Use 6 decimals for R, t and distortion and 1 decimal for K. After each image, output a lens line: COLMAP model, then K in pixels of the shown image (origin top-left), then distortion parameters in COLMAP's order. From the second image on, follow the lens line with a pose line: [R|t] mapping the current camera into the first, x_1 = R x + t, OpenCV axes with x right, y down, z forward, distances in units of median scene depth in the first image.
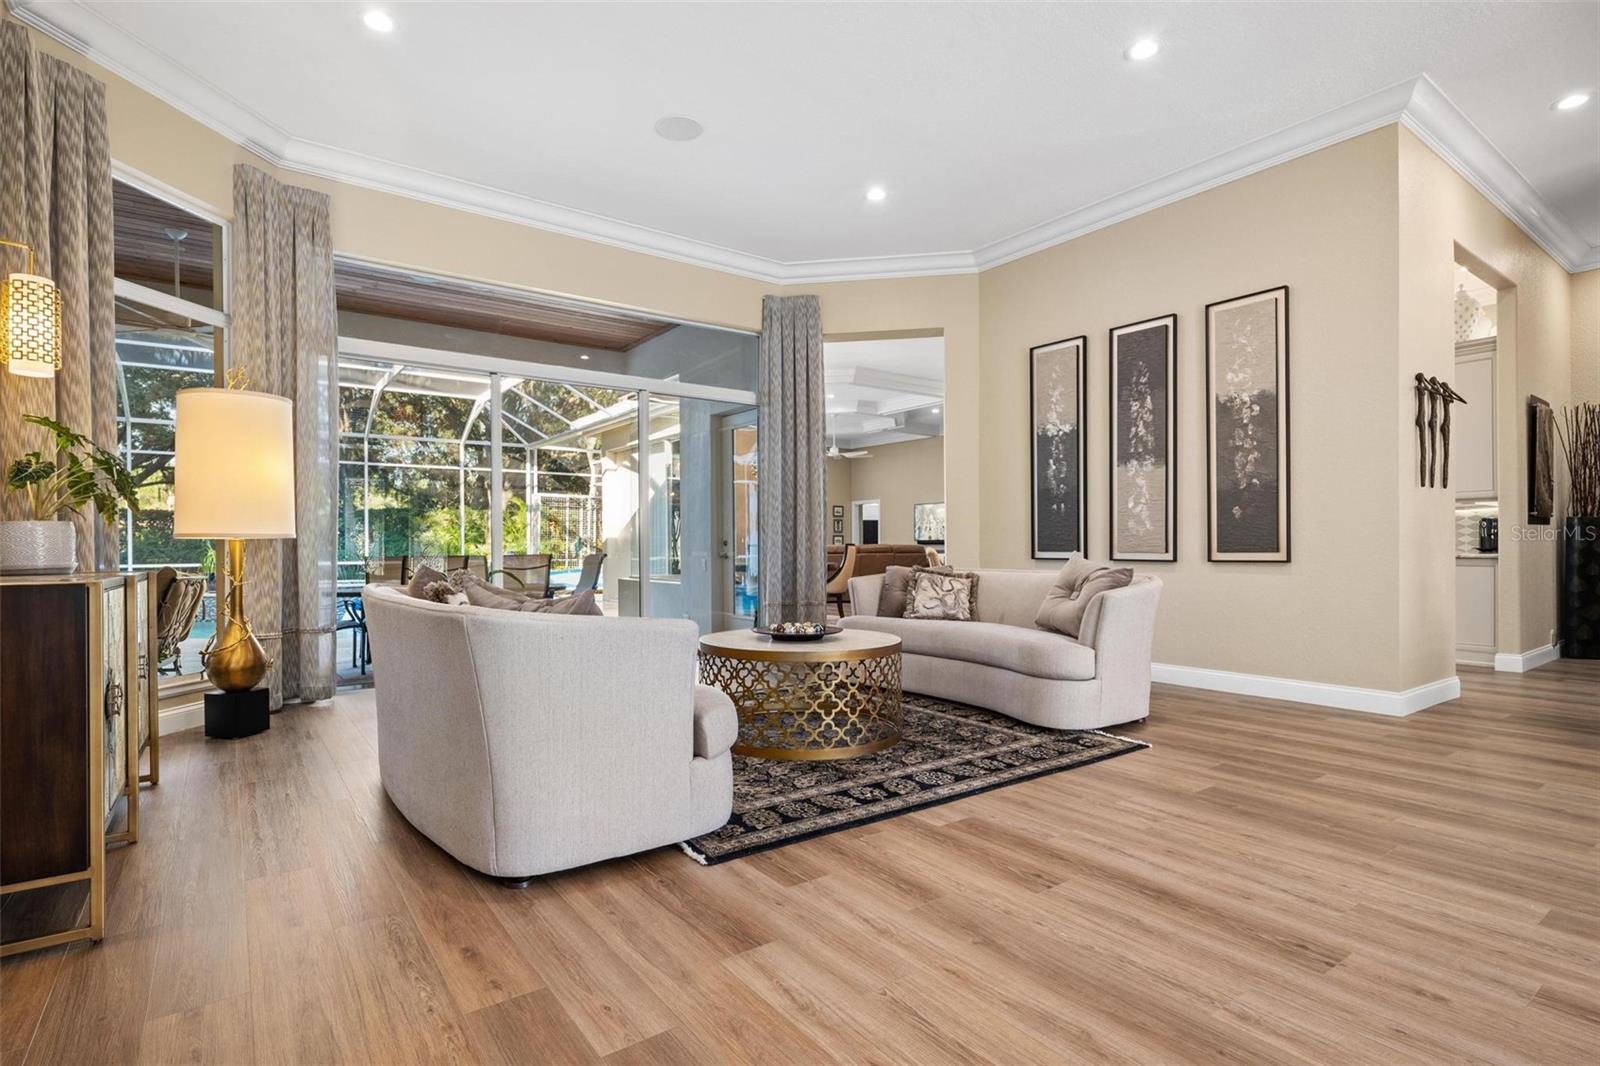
lens RADIAL K [[789.2, 0, 799.5], [0, 789.2, 538.4], [0, 0, 1]] dist [-0.002581, 0.000580]
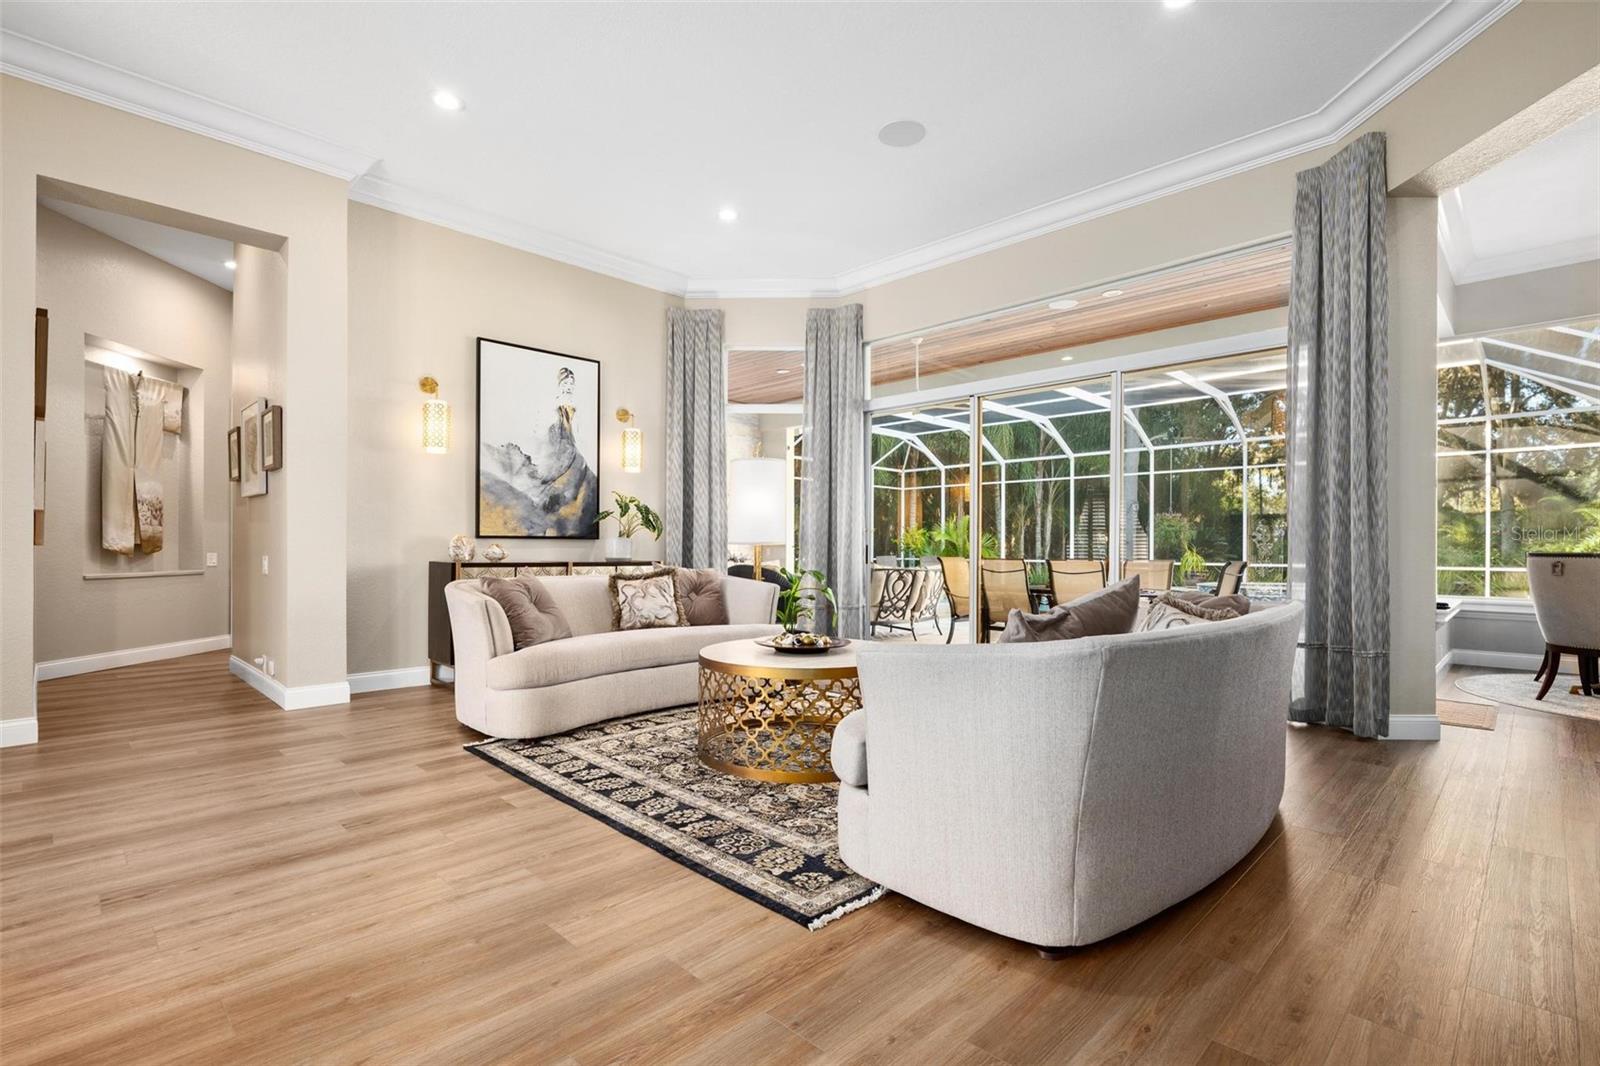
lens RADIAL K [[746.9, 0, 804.2], [0, 746.9, 544.0], [0, 0, 1]] dist [0.006351, -0.000294]
pose [[0.155514, 0.005868, -0.987816, 1.123790], [0.005825, 0.999960, 0.006857, -0.015329], [0.987817, -0.006820, 0.155473, 1.063995]]
